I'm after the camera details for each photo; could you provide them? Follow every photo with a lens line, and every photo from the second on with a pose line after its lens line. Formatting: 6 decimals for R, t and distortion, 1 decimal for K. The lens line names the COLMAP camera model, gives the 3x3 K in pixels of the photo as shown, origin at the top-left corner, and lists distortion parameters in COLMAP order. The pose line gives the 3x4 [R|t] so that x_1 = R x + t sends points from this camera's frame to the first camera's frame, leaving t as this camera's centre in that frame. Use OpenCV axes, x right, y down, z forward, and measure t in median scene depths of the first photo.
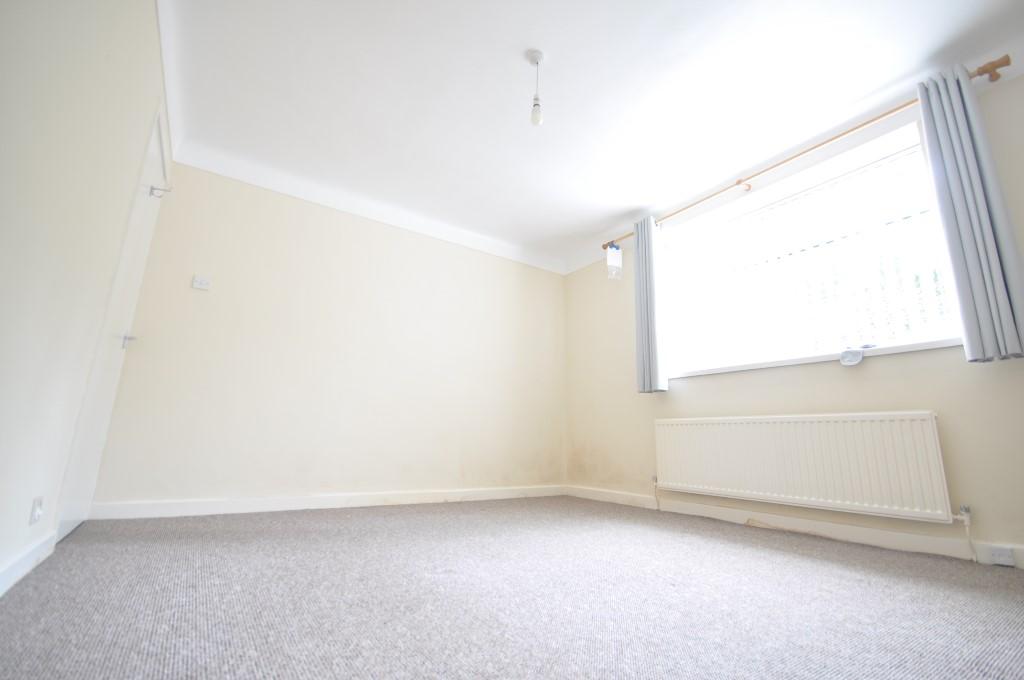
lens RADIAL K [[446.8, 0, 513.7], [0, 446.8, 333.7], [0, 0, 1]] dist [0.000437, -0.009968]
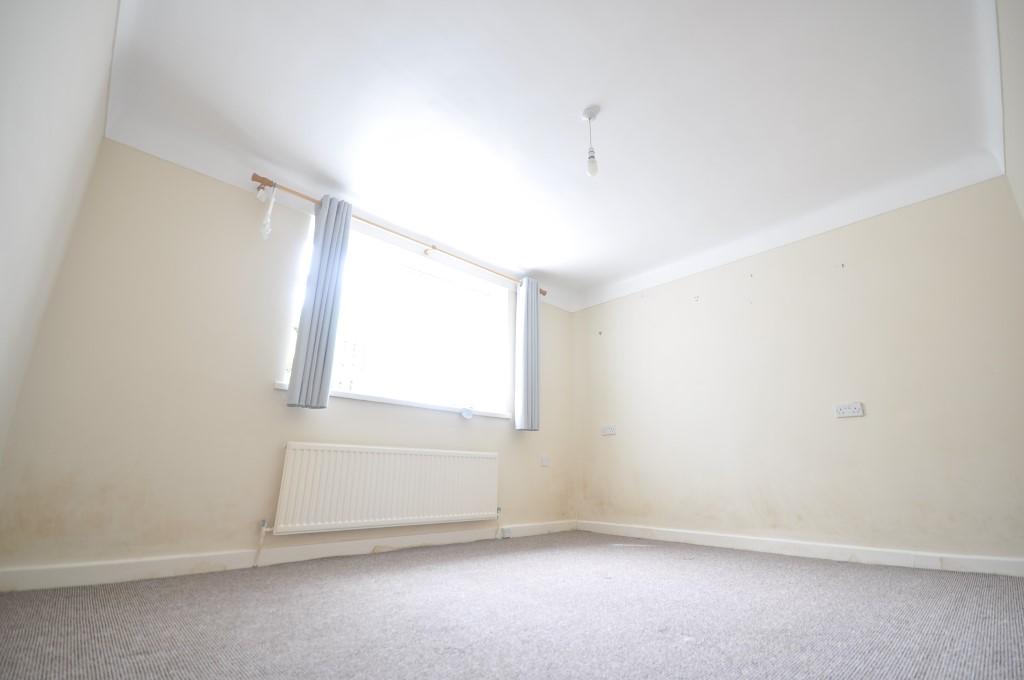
lens RADIAL K [[446.8, 0, 513.7], [0, 446.8, 333.7], [0, 0, 1]] dist [0.000437, -0.009968]
pose [[-0.163649, 0.272770, 0.948059, -0.574336], [-0.241276, 0.920763, -0.306565, 0.178617], [-0.956559, -0.278913, -0.084868, 0.820864]]
